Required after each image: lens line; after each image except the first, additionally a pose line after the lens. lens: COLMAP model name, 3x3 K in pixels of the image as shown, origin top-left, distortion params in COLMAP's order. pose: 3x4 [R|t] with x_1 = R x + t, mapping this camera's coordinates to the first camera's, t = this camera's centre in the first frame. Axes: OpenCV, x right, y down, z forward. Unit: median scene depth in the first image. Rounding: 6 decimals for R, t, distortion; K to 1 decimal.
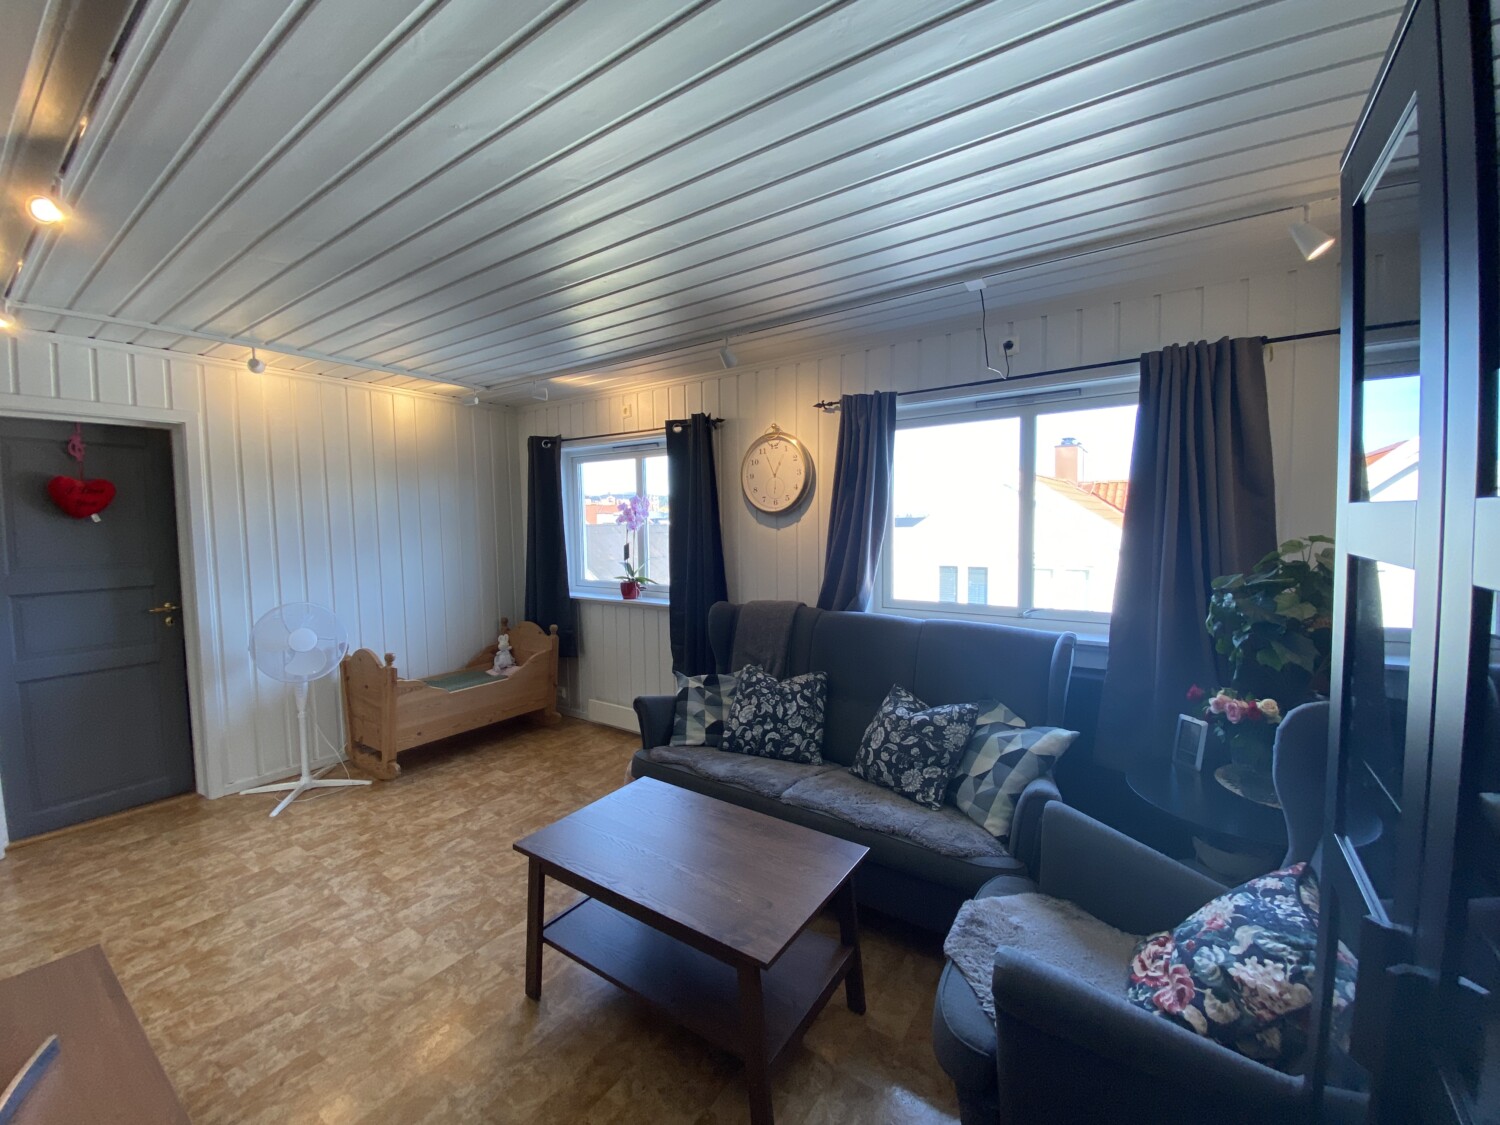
lens RADIAL K [[602.9, 0, 752.0], [0, 602.9, 554.9], [0, 0, 1]] dist [0.010518, -0.014747]
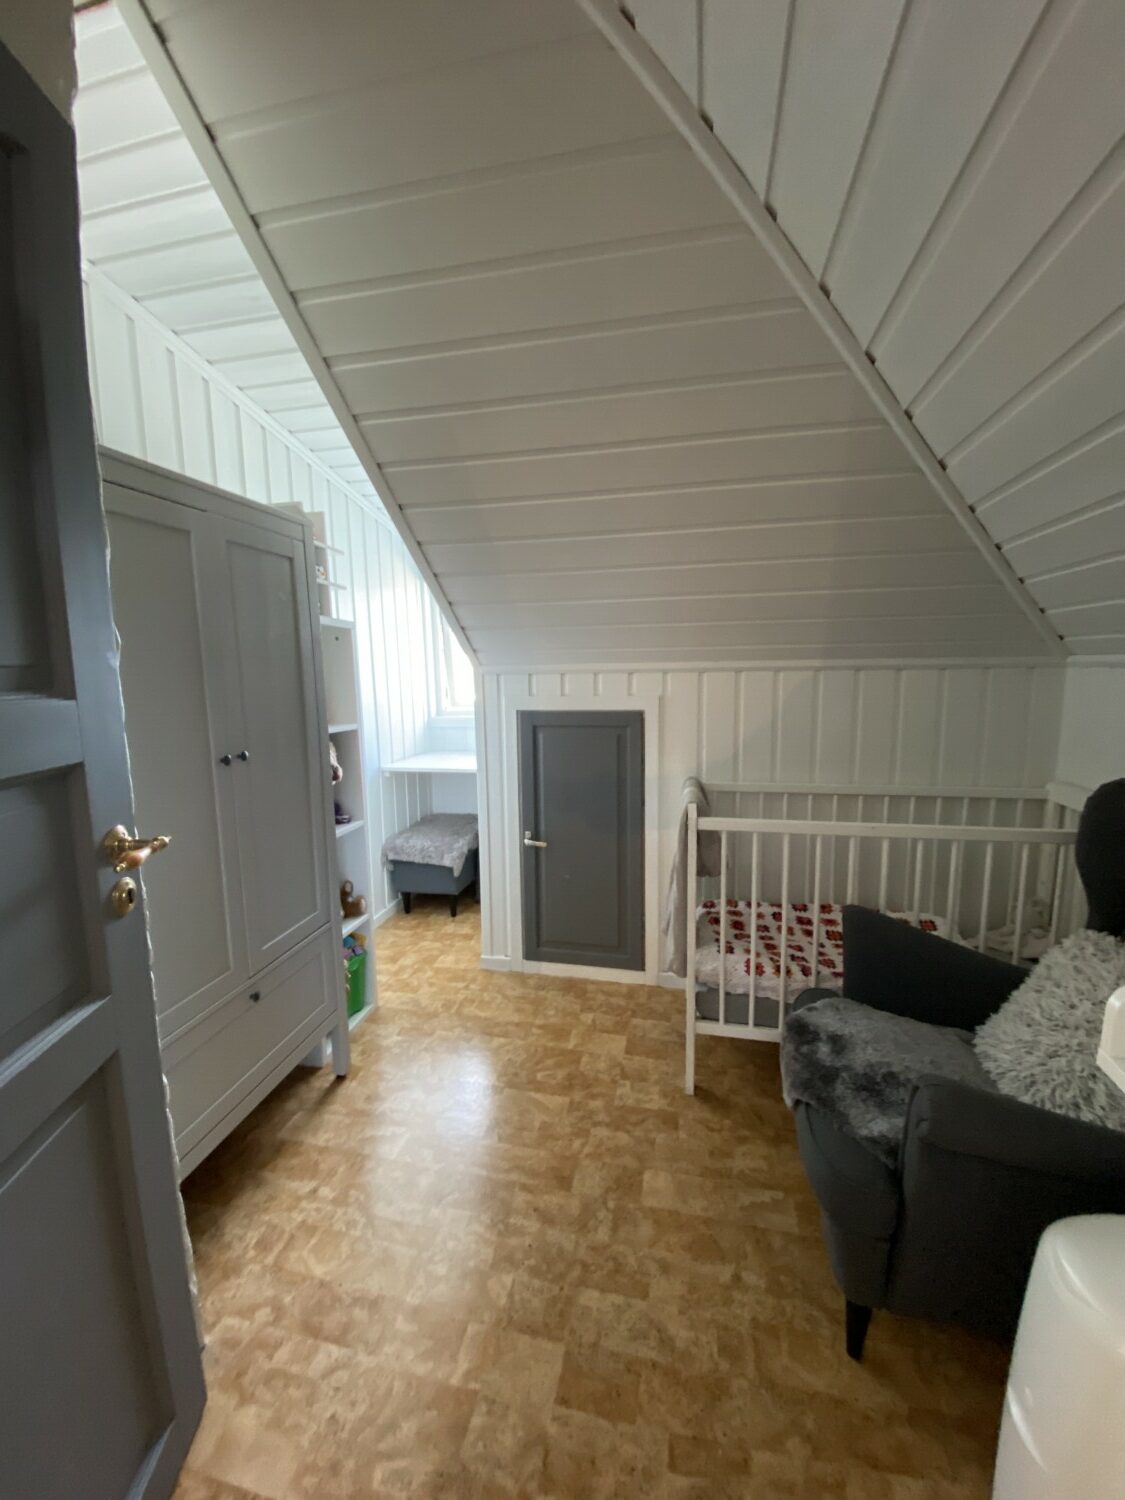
lens RADIAL K [[602.9, 0, 567.2], [0, 602.9, 744.7], [0, 0, 1]] dist [0.010518, -0.014747]
pose [[0.381464, 0.122453, -0.916237, -0.152167], [-0.053842, 0.992448, 0.110221, 0.040713], [0.922814, 0.007286, 0.385177, 0.778451]]
